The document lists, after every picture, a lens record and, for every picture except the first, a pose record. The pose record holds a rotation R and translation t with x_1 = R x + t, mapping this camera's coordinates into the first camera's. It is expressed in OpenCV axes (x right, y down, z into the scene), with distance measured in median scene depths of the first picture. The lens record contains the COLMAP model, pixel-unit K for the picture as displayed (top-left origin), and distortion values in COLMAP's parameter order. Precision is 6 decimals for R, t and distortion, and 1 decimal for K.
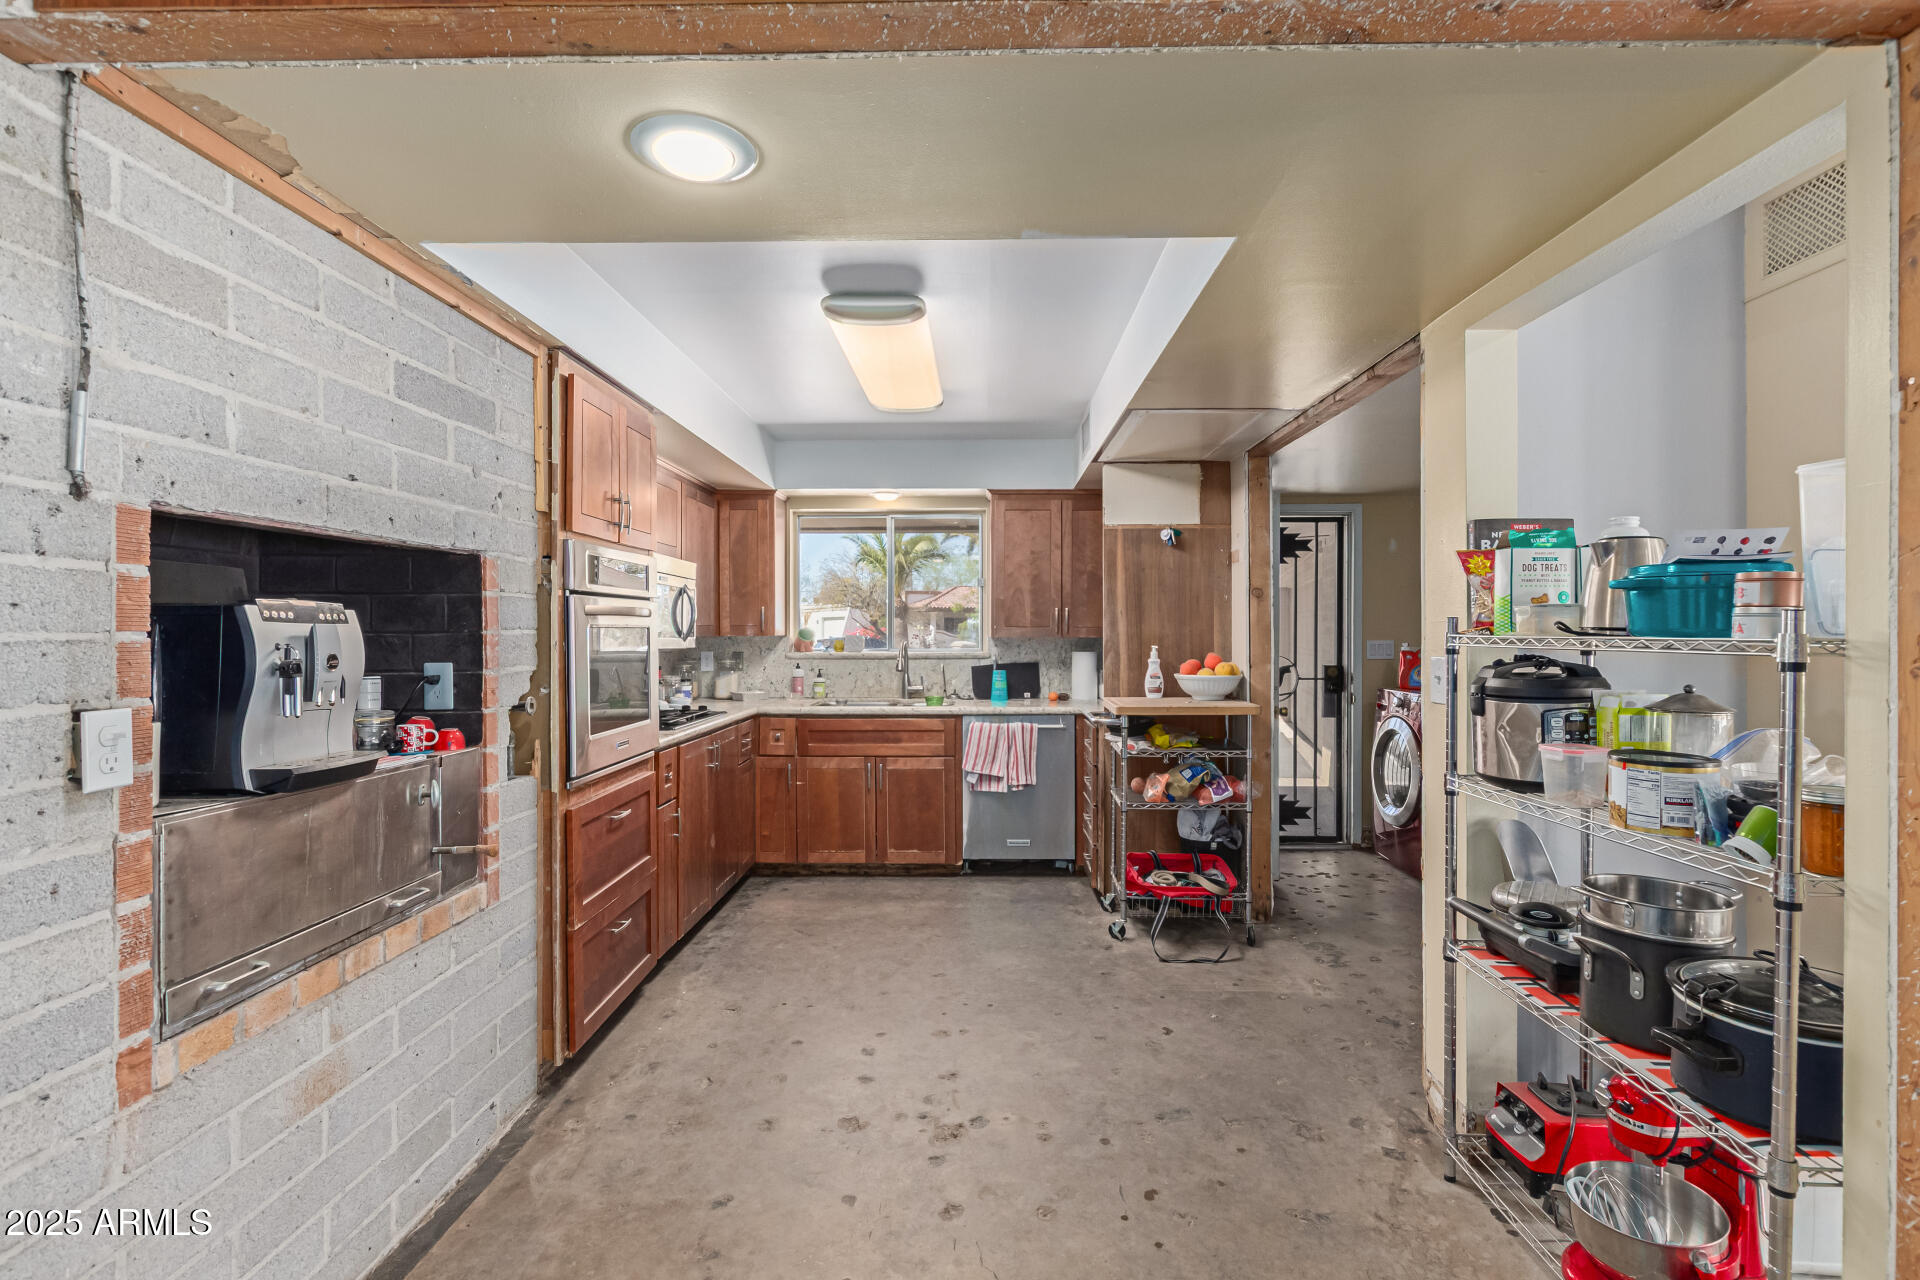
lens RADIAL K [[882.9, 0, 956.6], [0, 882.9, 632.0], [0, 0, 1]] dist [0.000472, -0.001985]
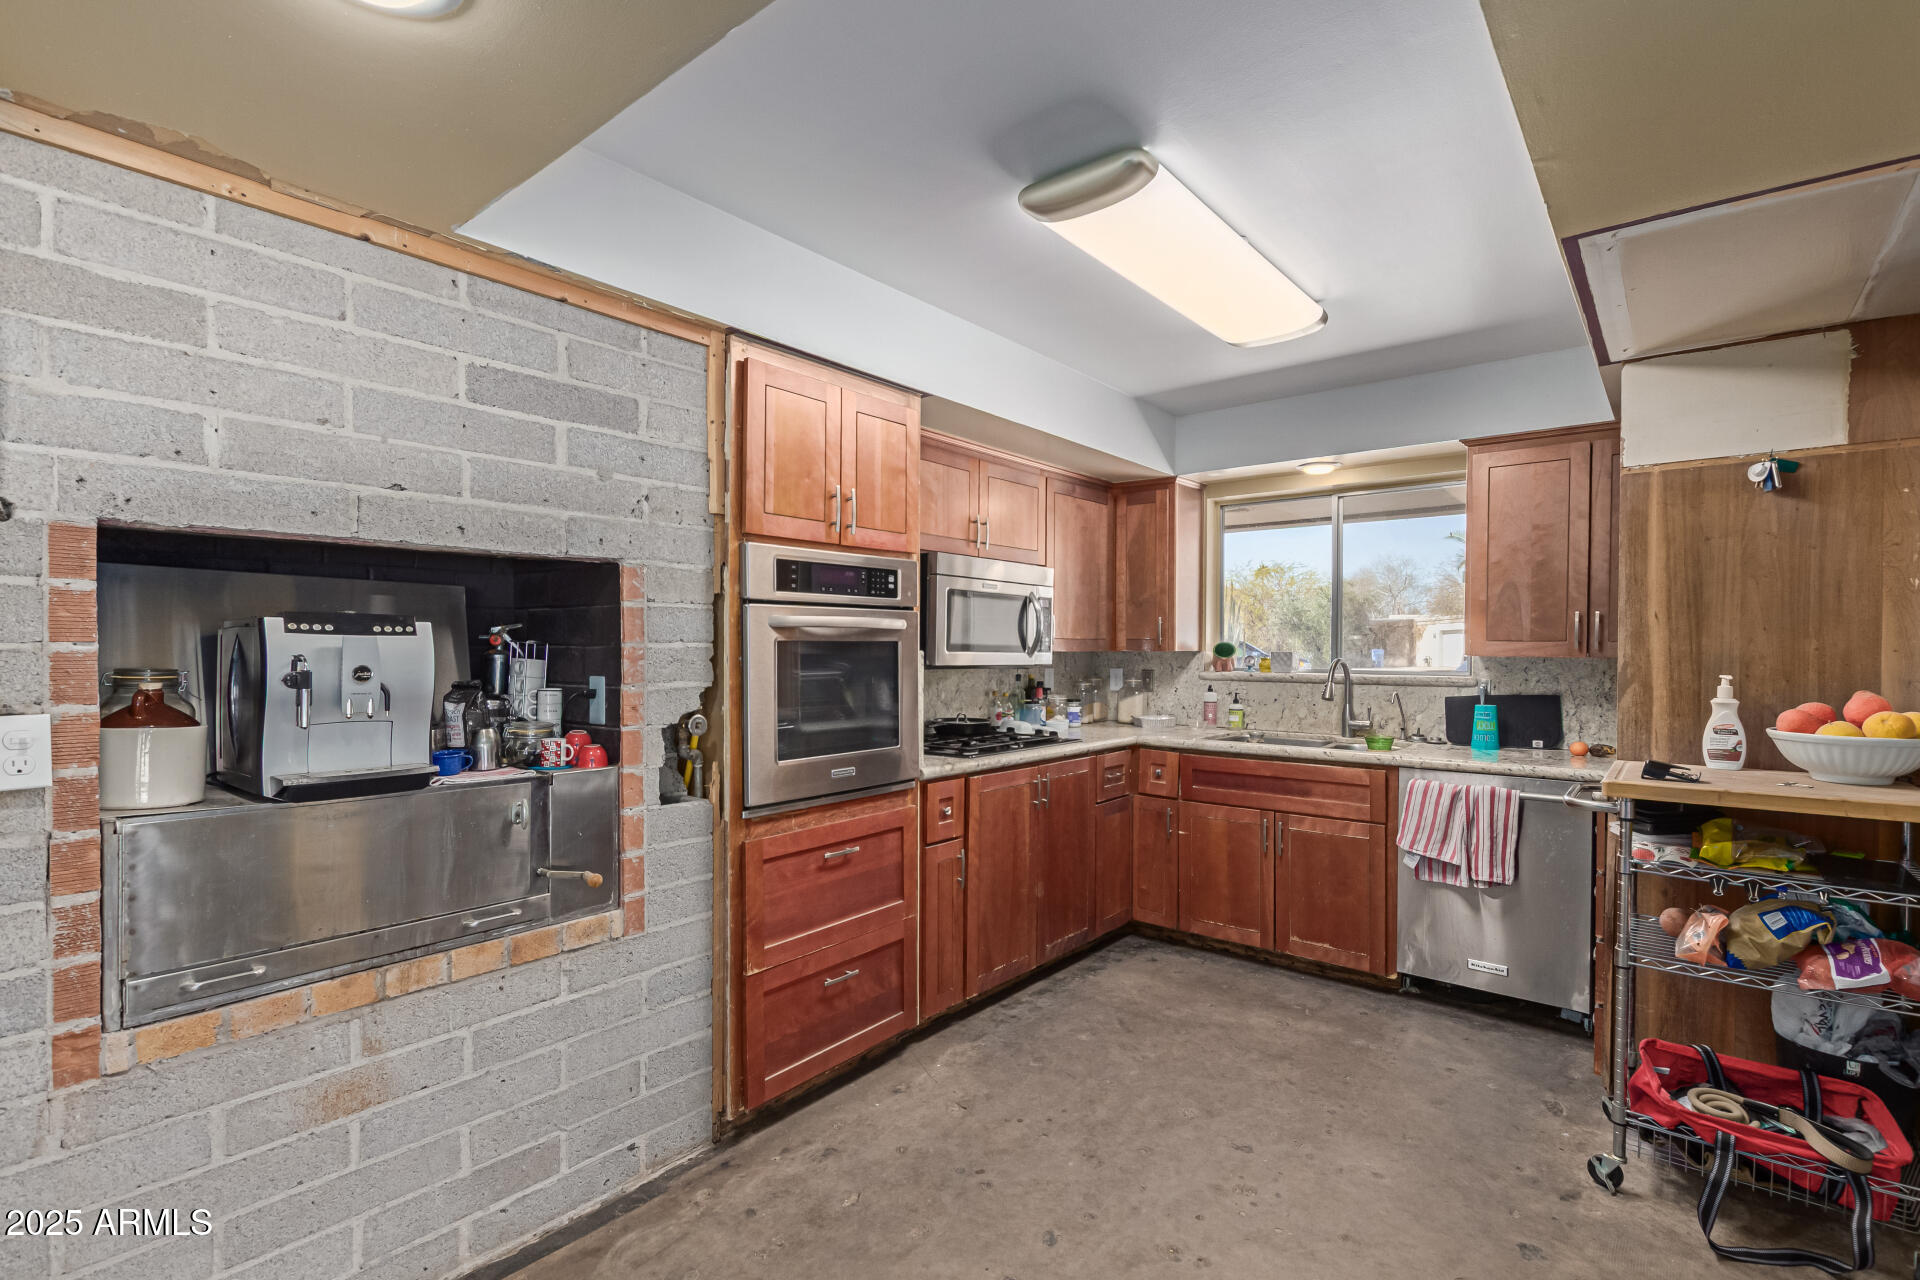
lens RADIAL K [[882.9, 0, 962.8], [0, 882.9, 655.4], [0, 0, 1]] dist [0.000472, -0.001985]
pose [[0.789843, 0.010721, -0.613216, 0.305330], [-0.004996, 0.999927, 0.011046, -0.000838], [0.613289, -0.005661, 0.789838, 0.444462]]
